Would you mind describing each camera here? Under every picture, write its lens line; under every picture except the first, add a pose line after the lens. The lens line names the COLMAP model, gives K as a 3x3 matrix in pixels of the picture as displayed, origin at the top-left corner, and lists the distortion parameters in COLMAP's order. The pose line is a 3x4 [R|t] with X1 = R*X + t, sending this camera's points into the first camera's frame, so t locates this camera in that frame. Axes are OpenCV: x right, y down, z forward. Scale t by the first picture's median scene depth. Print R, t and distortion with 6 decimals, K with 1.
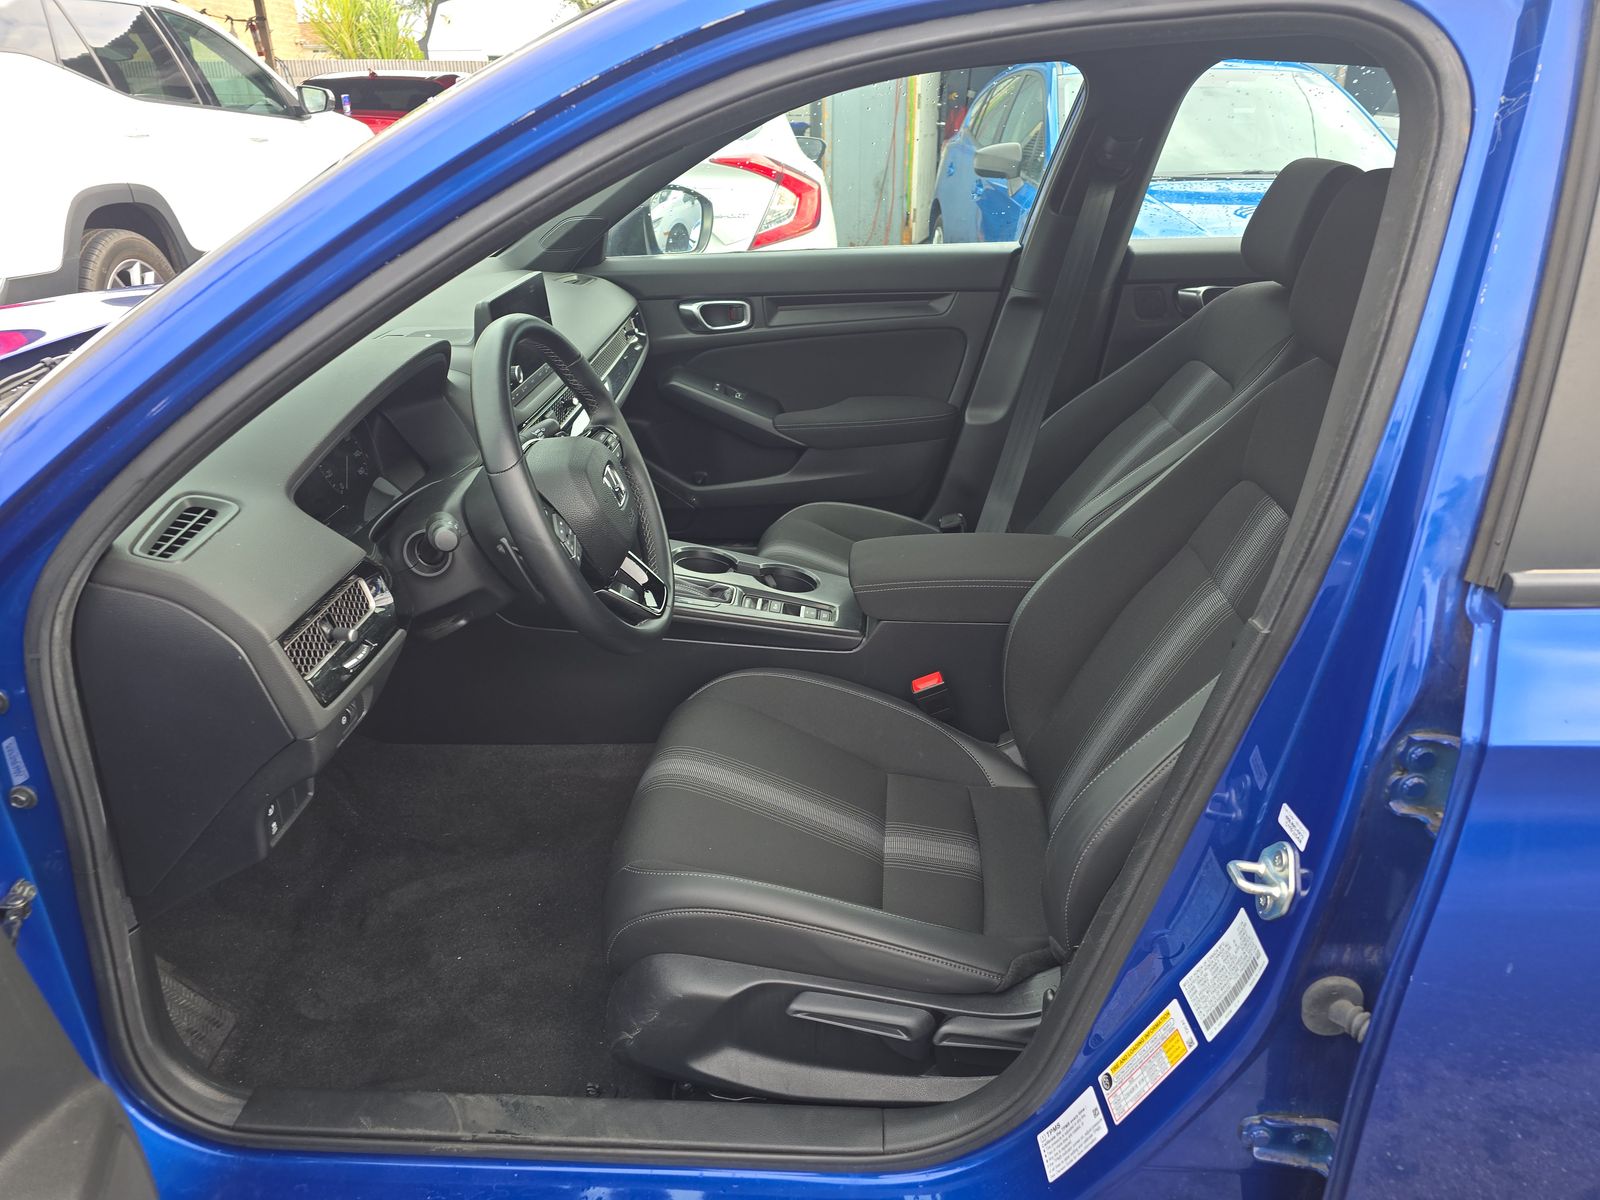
lens RADIAL K [[1067.1, 0, 792.0], [0, 1067.1, 605.3], [0, 0, 1]] dist [0.024360, -0.001513]
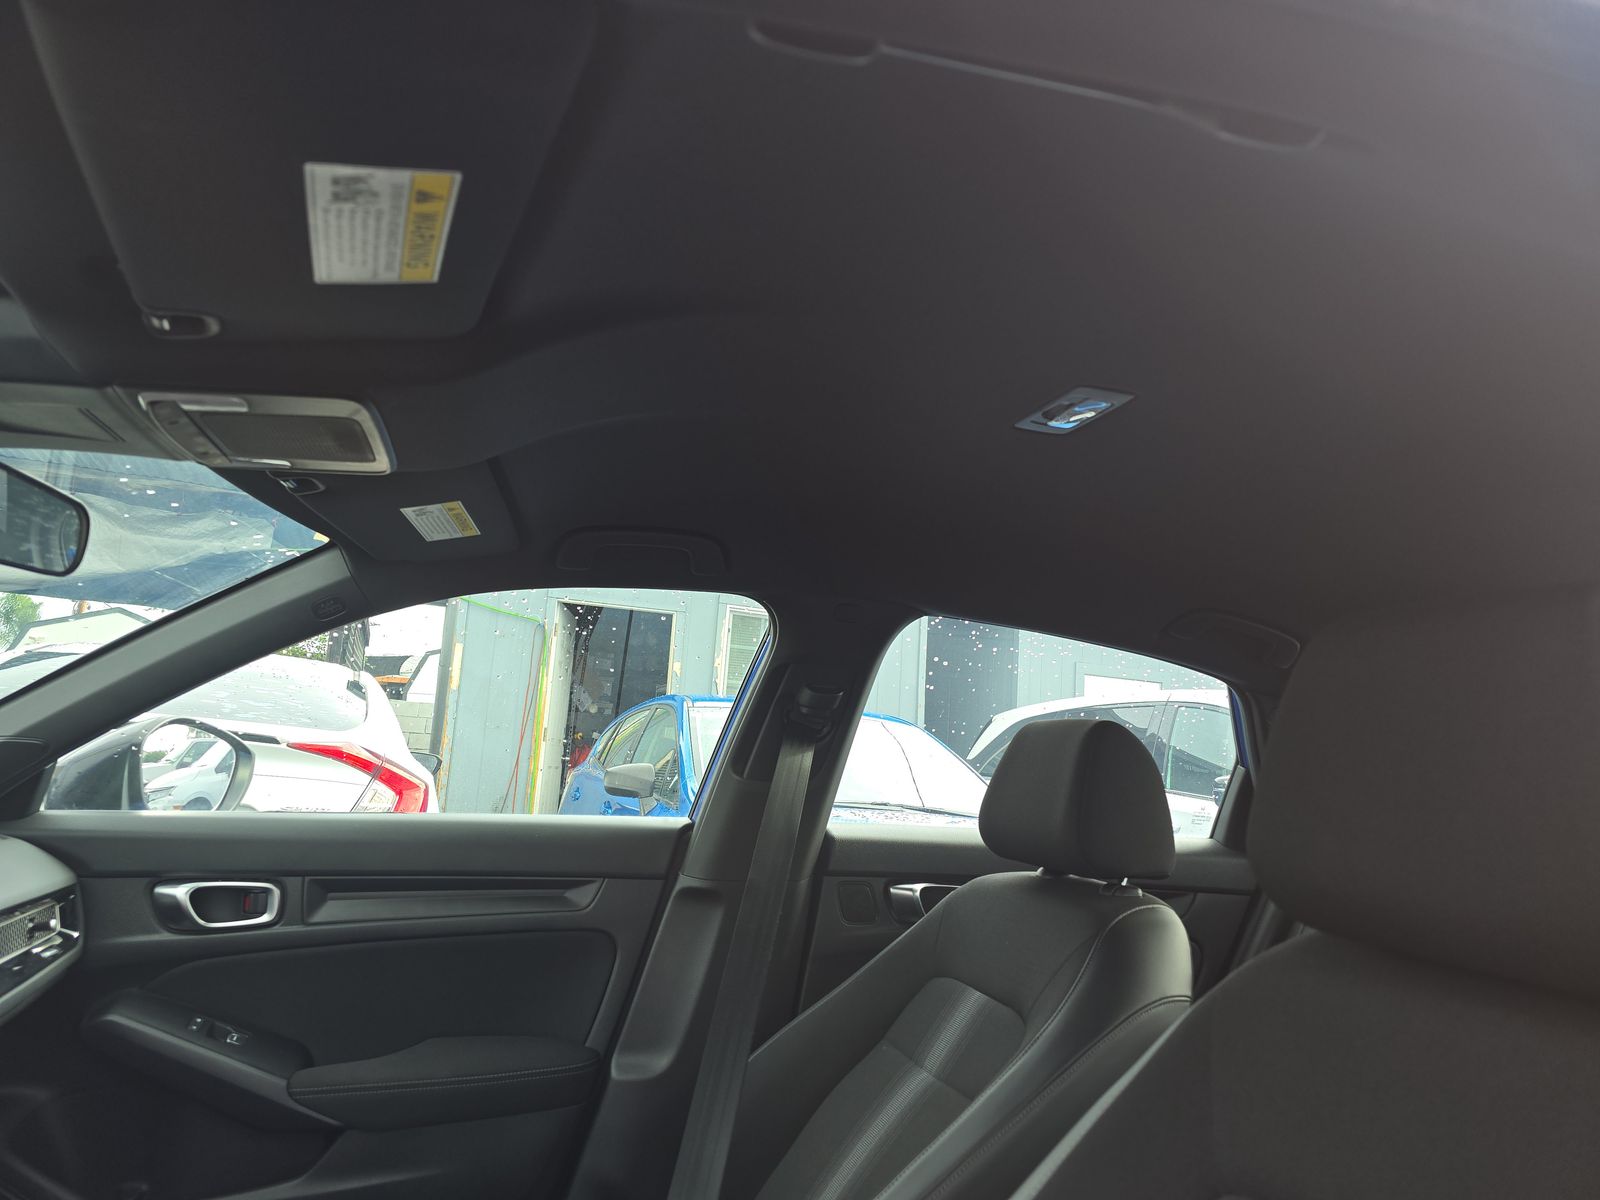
lens RADIAL K [[1092.8, 0, 804.7], [0, 1092.8, 605.3], [0, 0, 1]] dist [0.035558, -0.026389]
pose [[0.940085, 0.116669, 0.320357, 0.024560], [0.076654, 0.843244, -0.532037, -0.048146], [-0.332211, 0.524717, 0.783778, 0.284822]]
